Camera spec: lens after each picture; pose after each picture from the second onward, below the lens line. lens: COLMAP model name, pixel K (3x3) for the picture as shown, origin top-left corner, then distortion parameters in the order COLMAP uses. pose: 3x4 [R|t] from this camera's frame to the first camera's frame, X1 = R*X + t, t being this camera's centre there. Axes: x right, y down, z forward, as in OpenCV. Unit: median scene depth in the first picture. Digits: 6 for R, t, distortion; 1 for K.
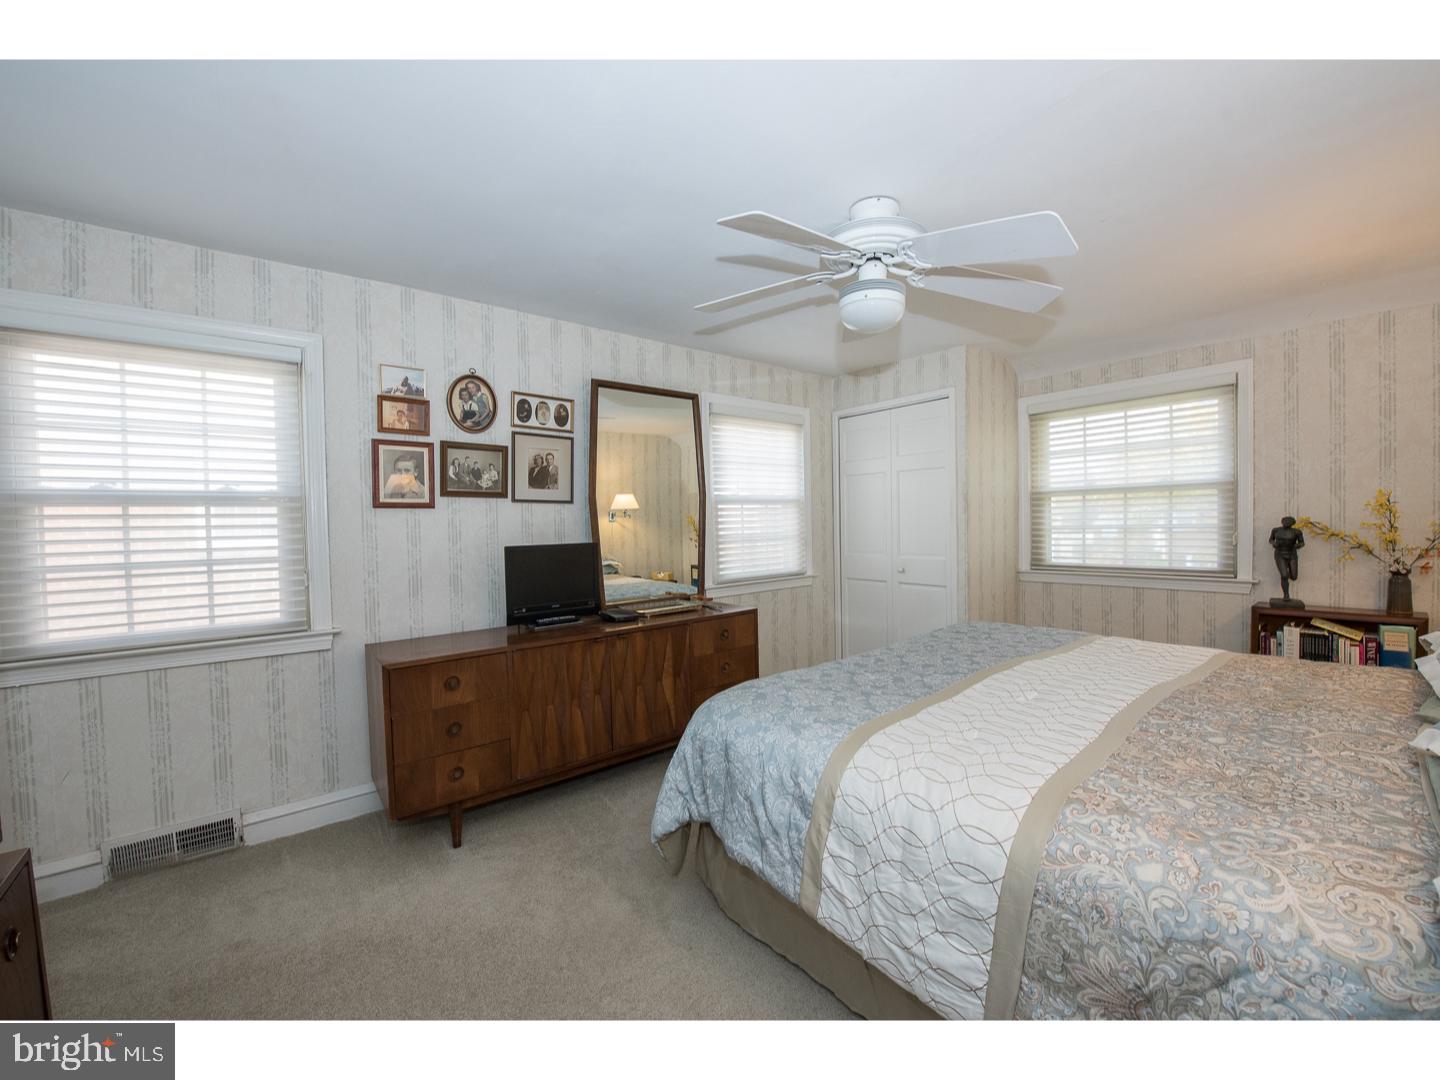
lens RADIAL K [[560.3, 0, 691.1], [0, 560.3, 539.5], [0, 0, 1]] dist [-0.000315, -0.000054]
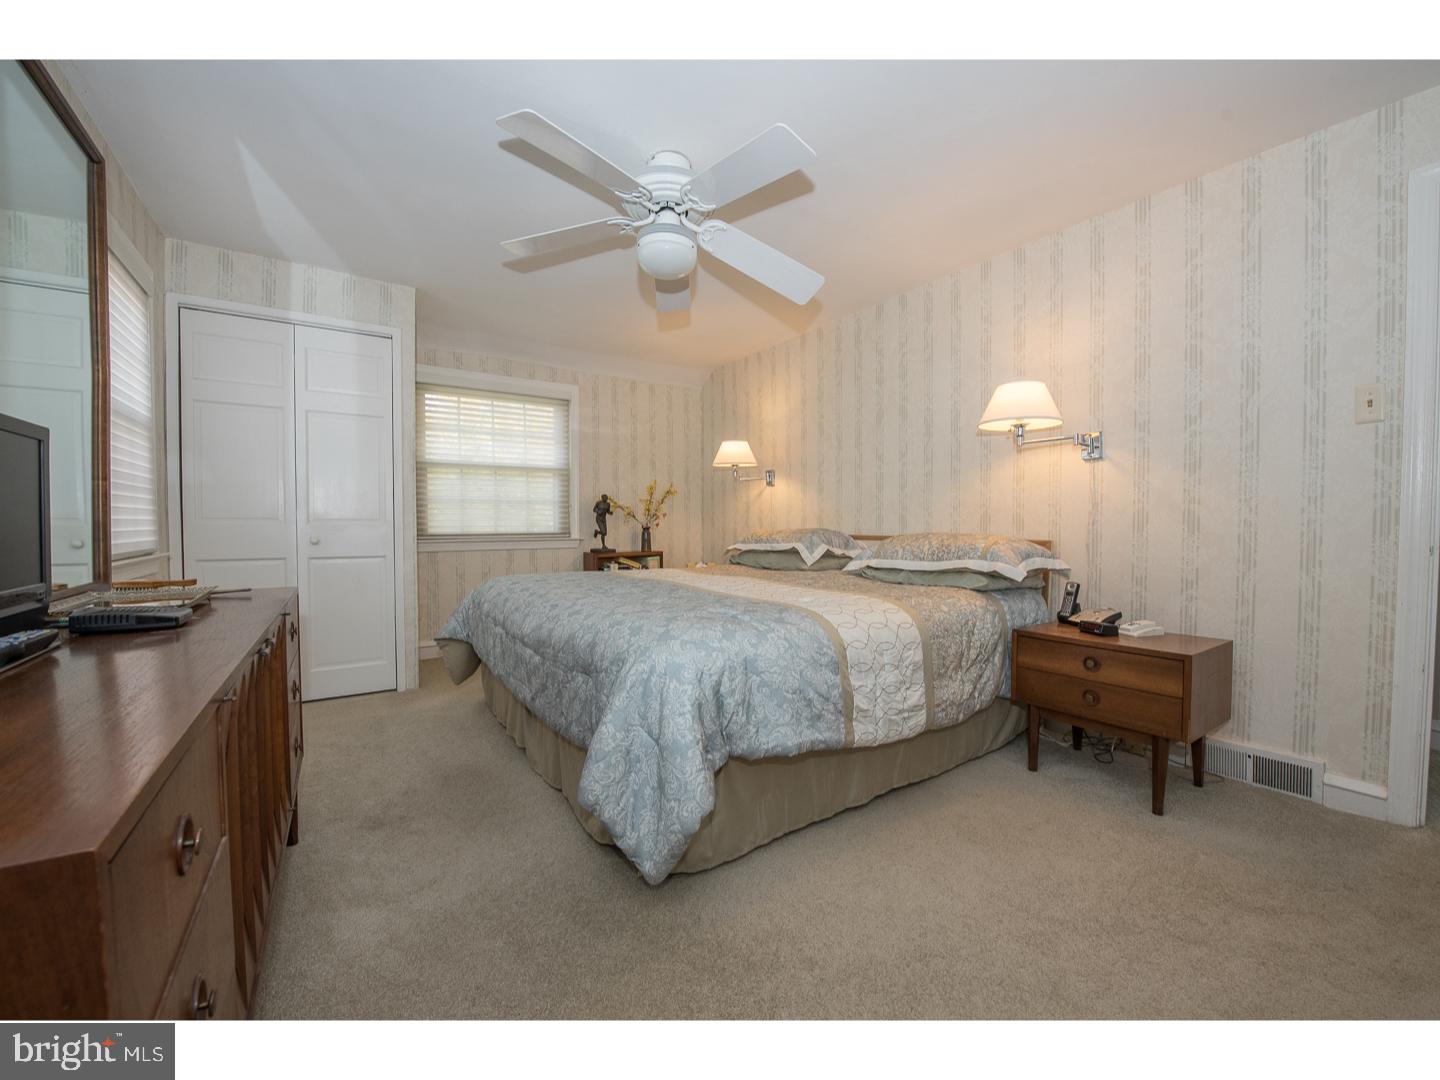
lens RADIAL K [[585.3, 0, 720.0], [0, 585.3, 540.0], [0, 0, 1]] dist [0.000850, 0.000260]
pose [[0.091000, -0.001095, 0.995850, -0.480500], [0.024366, 0.999702, -0.001127, 0.089045], [-0.995553, 0.024367, 0.090999, 0.497918]]
